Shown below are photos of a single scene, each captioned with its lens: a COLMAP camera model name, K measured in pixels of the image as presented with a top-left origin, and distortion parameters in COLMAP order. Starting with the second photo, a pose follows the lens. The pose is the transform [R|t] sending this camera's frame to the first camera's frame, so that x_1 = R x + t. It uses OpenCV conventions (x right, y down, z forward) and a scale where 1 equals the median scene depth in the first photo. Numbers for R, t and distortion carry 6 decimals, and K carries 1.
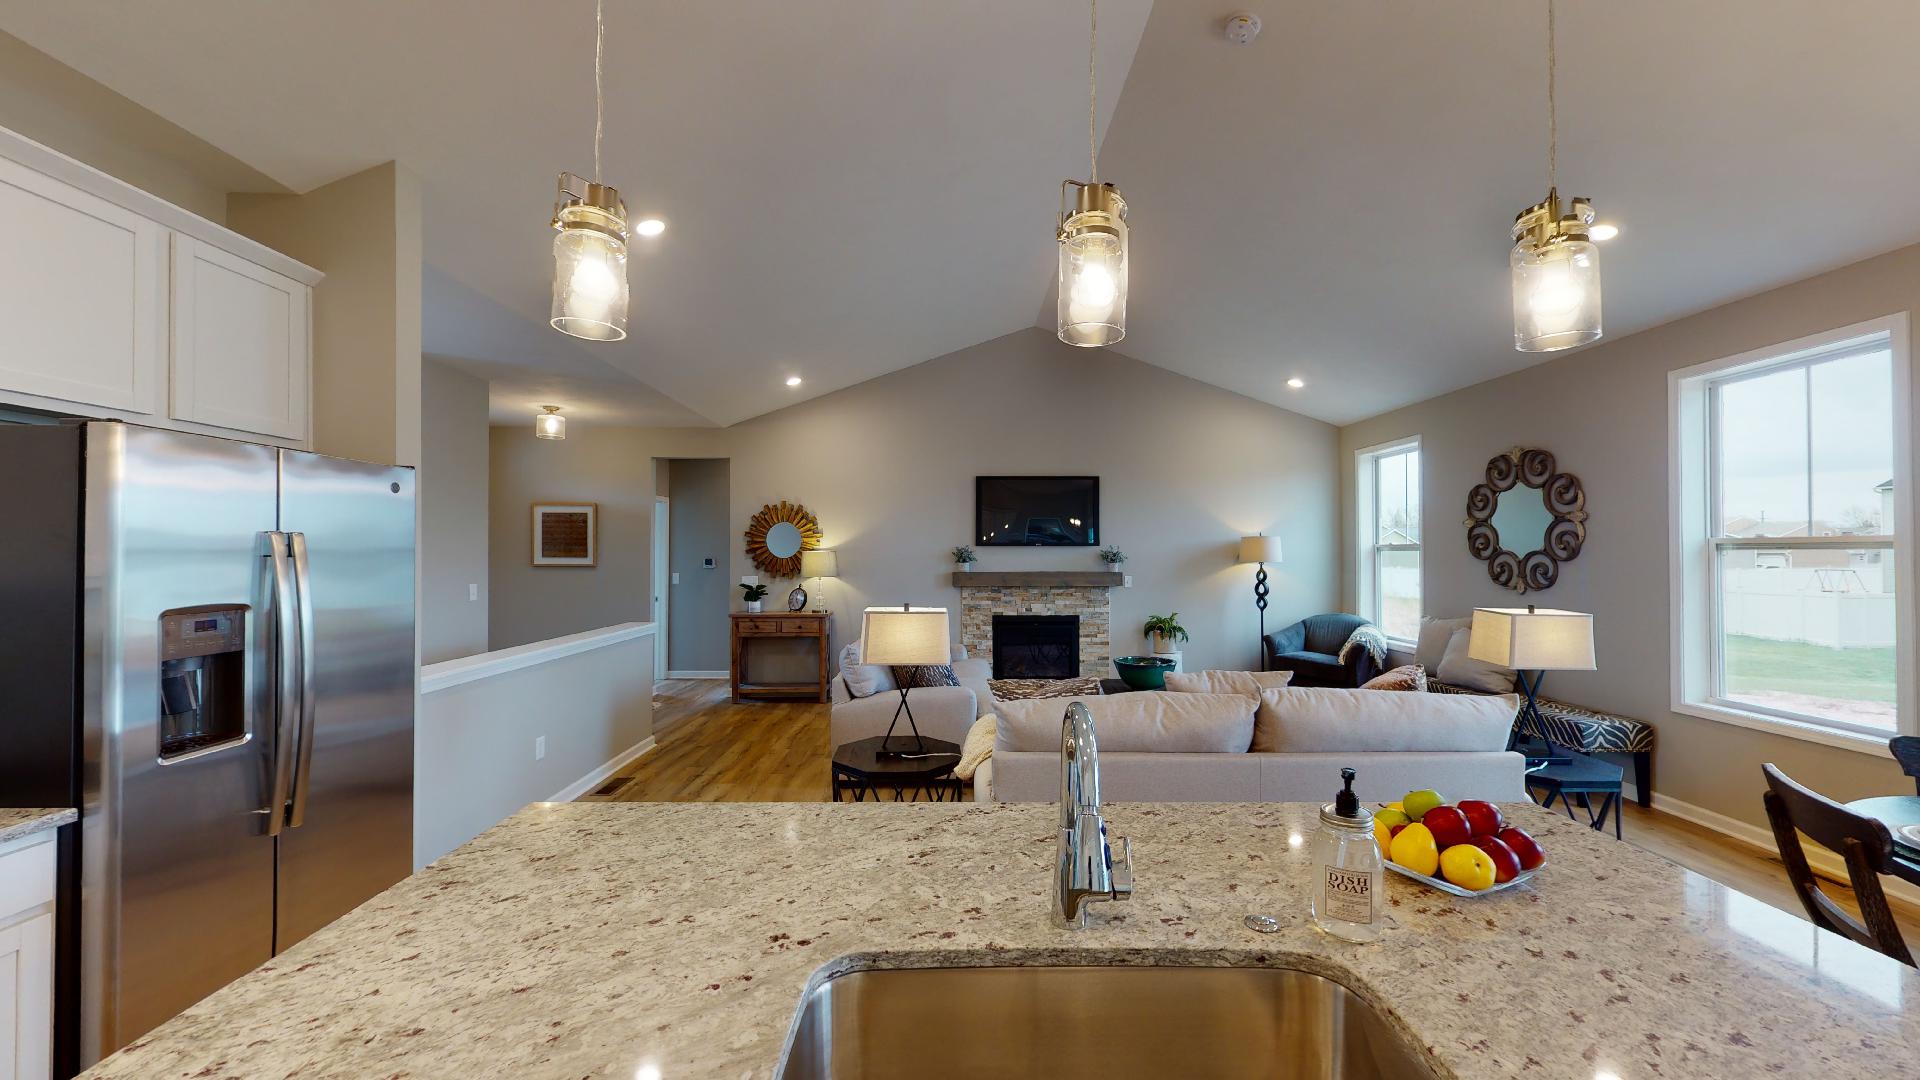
lens RADIAL K [[702.7, 0, 964.4], [0, 702.7, 540.2], [0, 0, 1]] dist [0.003135, -0.000469]
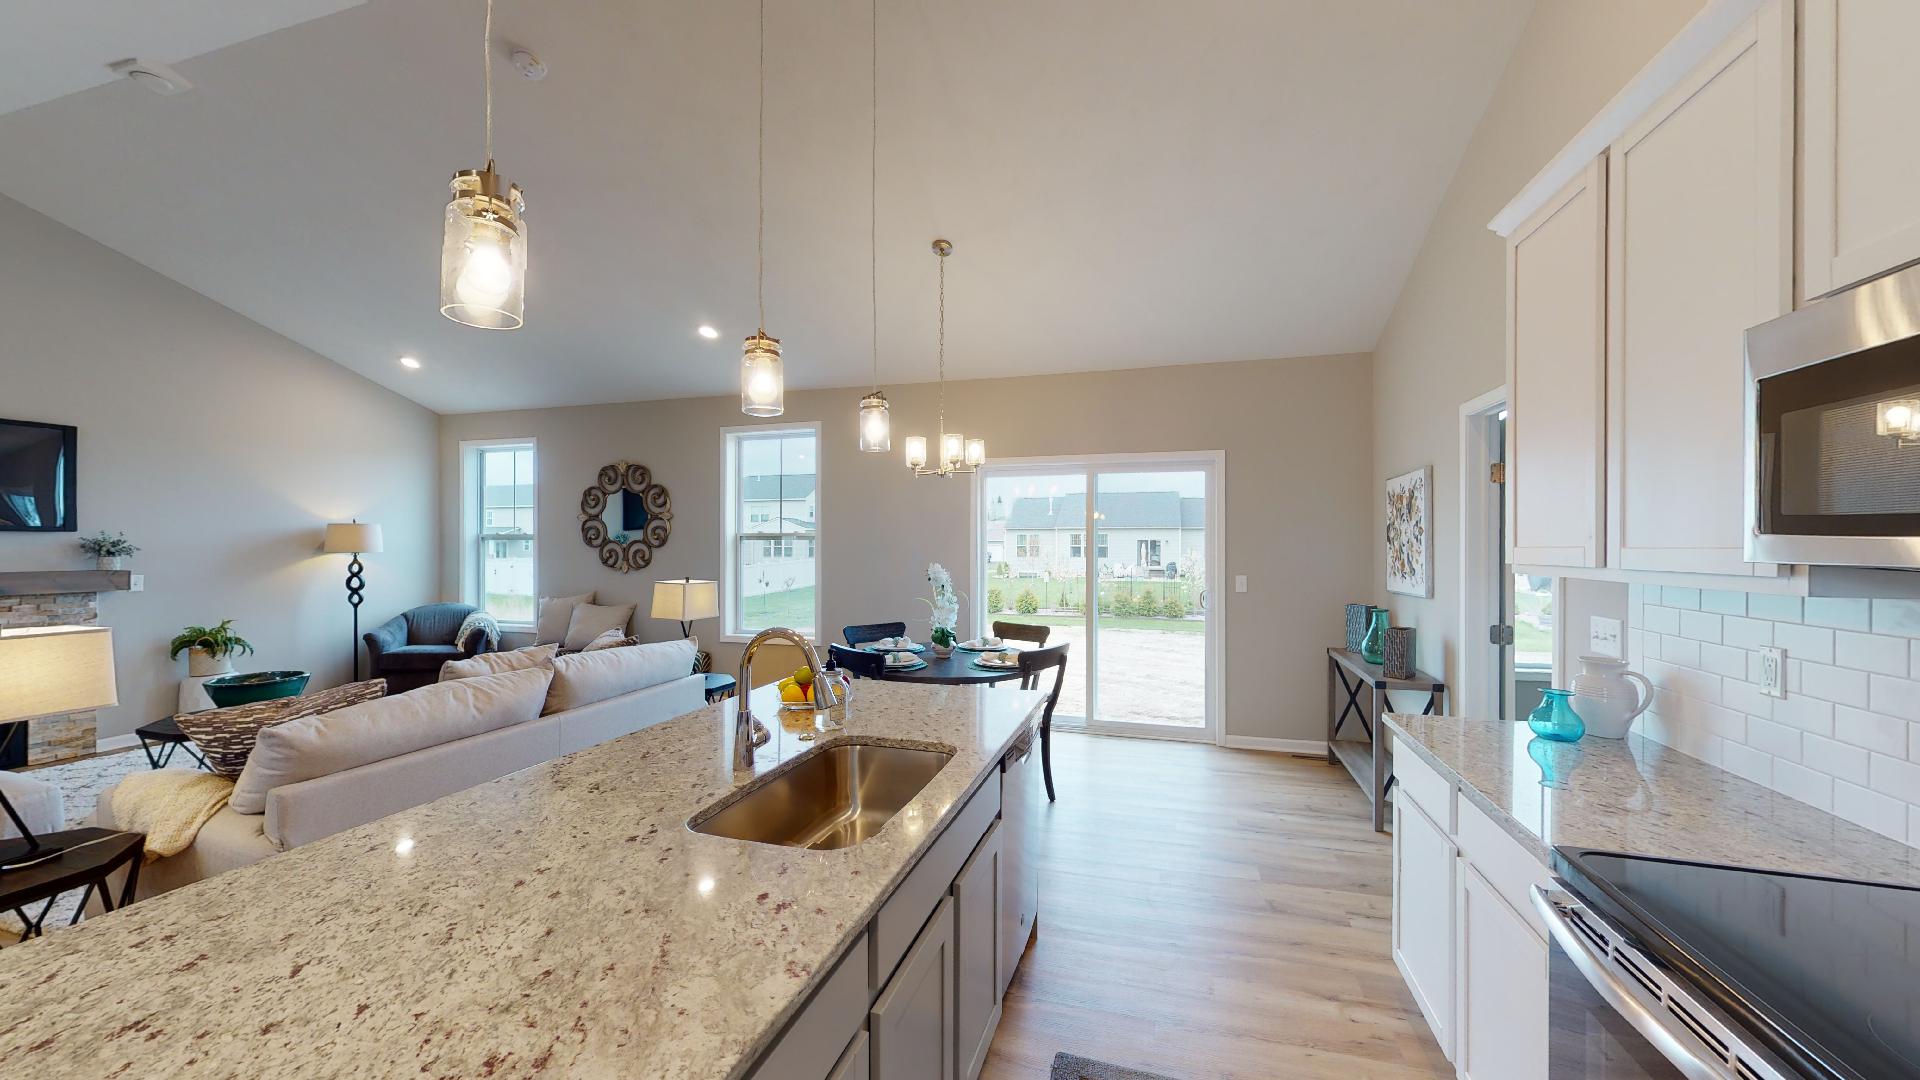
lens RADIAL K [[702.7, 0, 955.3], [0, 702.7, 540.9], [0, 0, 1]] dist [0.003135, -0.000469]
pose [[0.307192, 0.001795, 0.951646, -0.259606], [-0.016510, 0.999858, 0.003443, 0.001344], [-0.951504, -0.016769, 0.307178, 0.010645]]
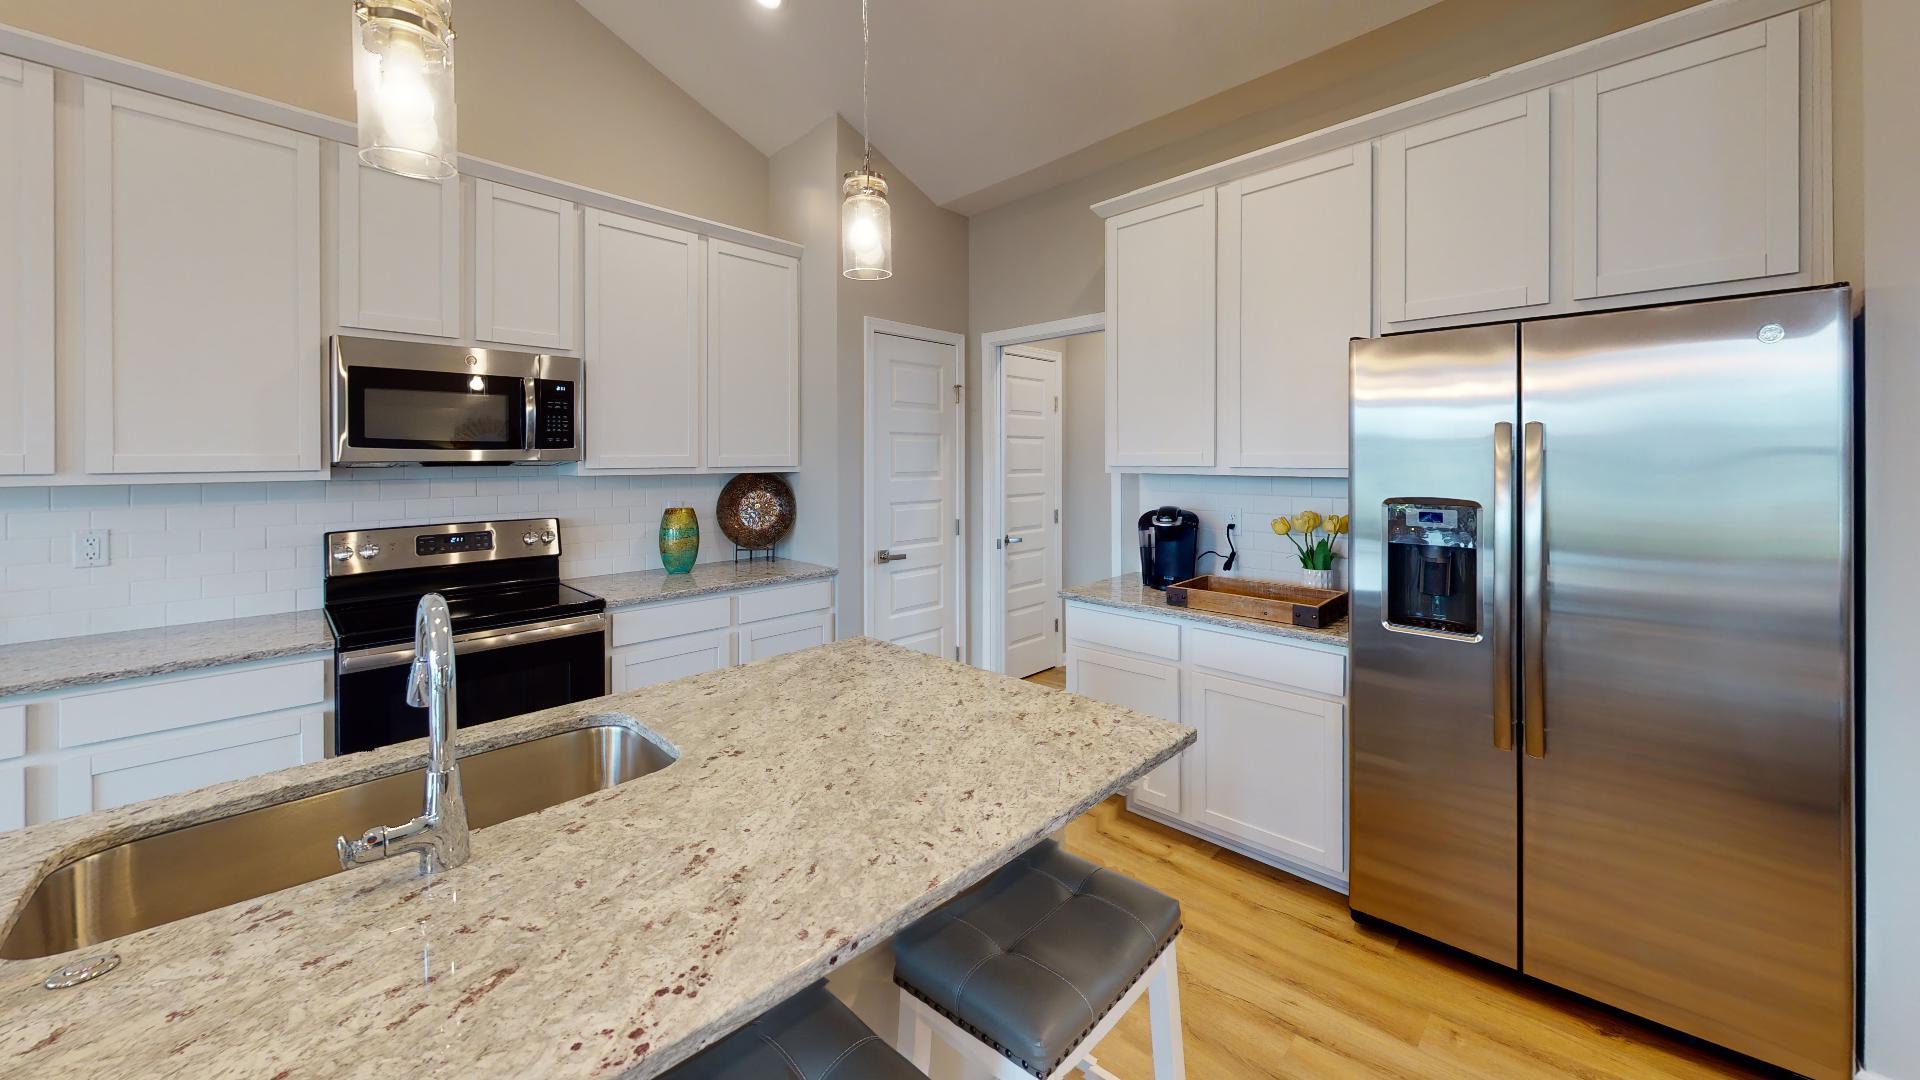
lens RADIAL K [[702.7, 0, 963.8], [0, 702.7, 520.4], [0, 0, 1]] dist [0.003135, -0.000469]
pose [[-0.709532, 0.062051, -0.701935, 0.057949], [0.013204, 0.997111, 0.074798, 0.014106], [0.704549, 0.043803, -0.708302, 0.424293]]
